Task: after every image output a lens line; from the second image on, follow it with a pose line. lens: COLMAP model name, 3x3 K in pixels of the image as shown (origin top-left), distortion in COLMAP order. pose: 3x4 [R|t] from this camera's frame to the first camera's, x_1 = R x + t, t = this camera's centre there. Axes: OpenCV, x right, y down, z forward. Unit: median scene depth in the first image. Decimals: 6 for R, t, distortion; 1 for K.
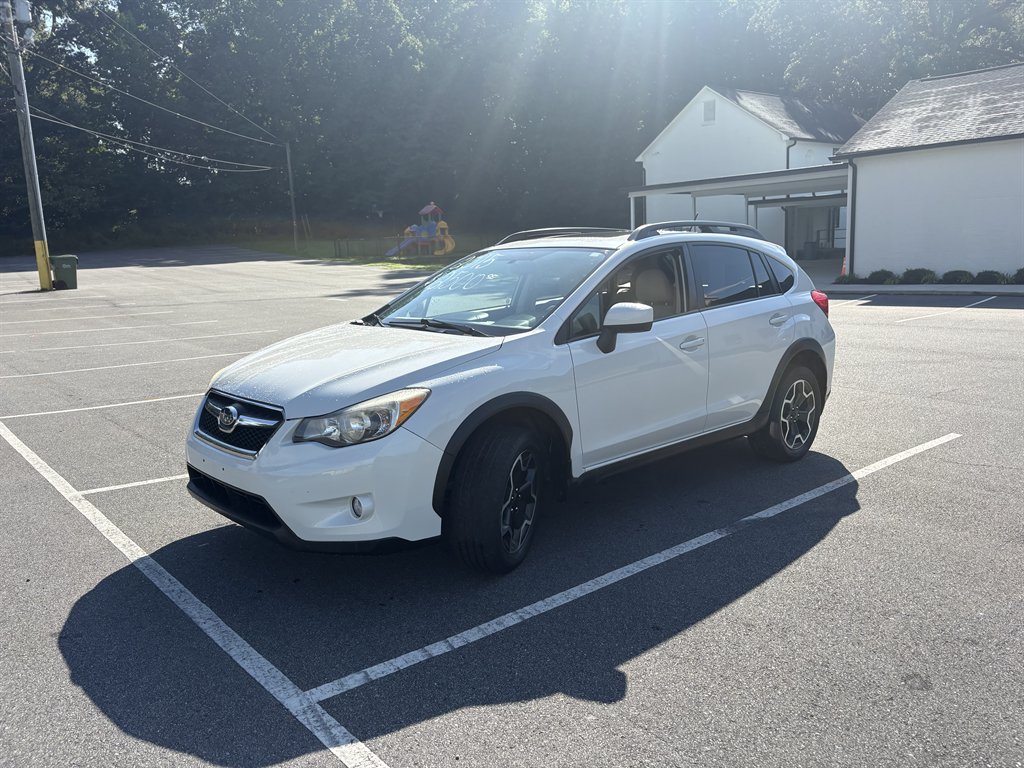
lens RADIAL K [[788.8, 0, 519.0], [0, 788.8, 385.9], [0, 0, 1]] dist [0.041737, -0.043476]
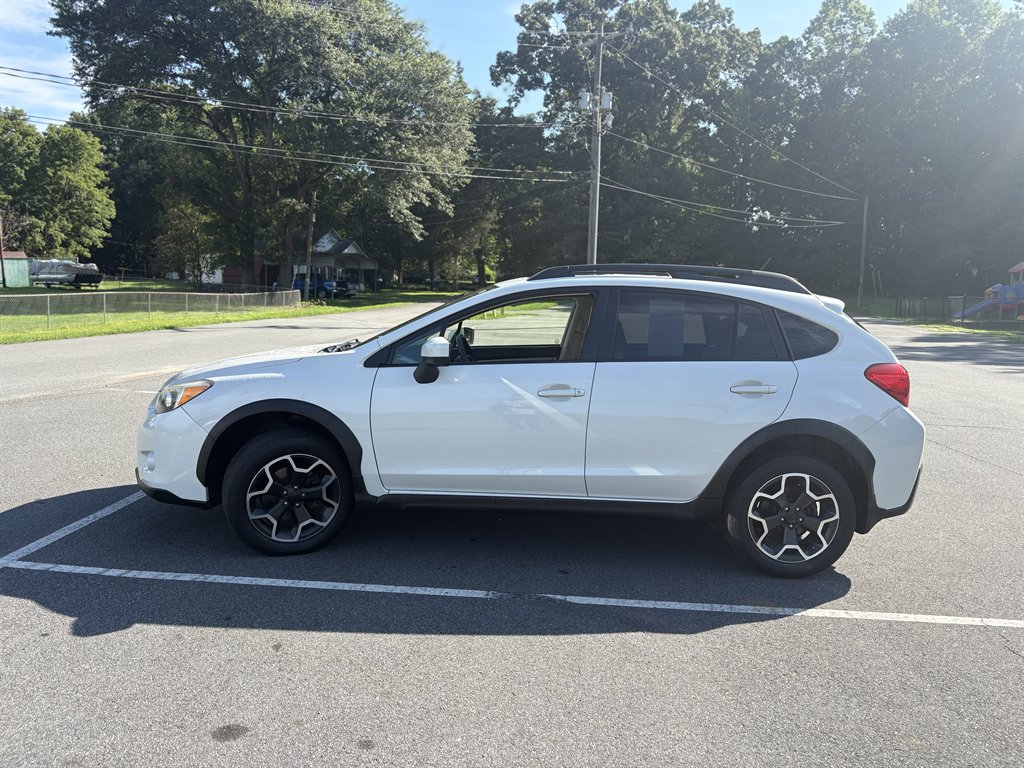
lens RADIAL K [[788.8, 0, 511.4], [0, 788.8, 379.7], [0, 0, 1]] dist [0.041737, -0.043476]
pose [[0.720113, 0.117797, -0.683784, 0.822241], [-0.169505, 0.985491, -0.008738, -0.052356], [0.672834, 0.122197, 0.729632, 0.303547]]
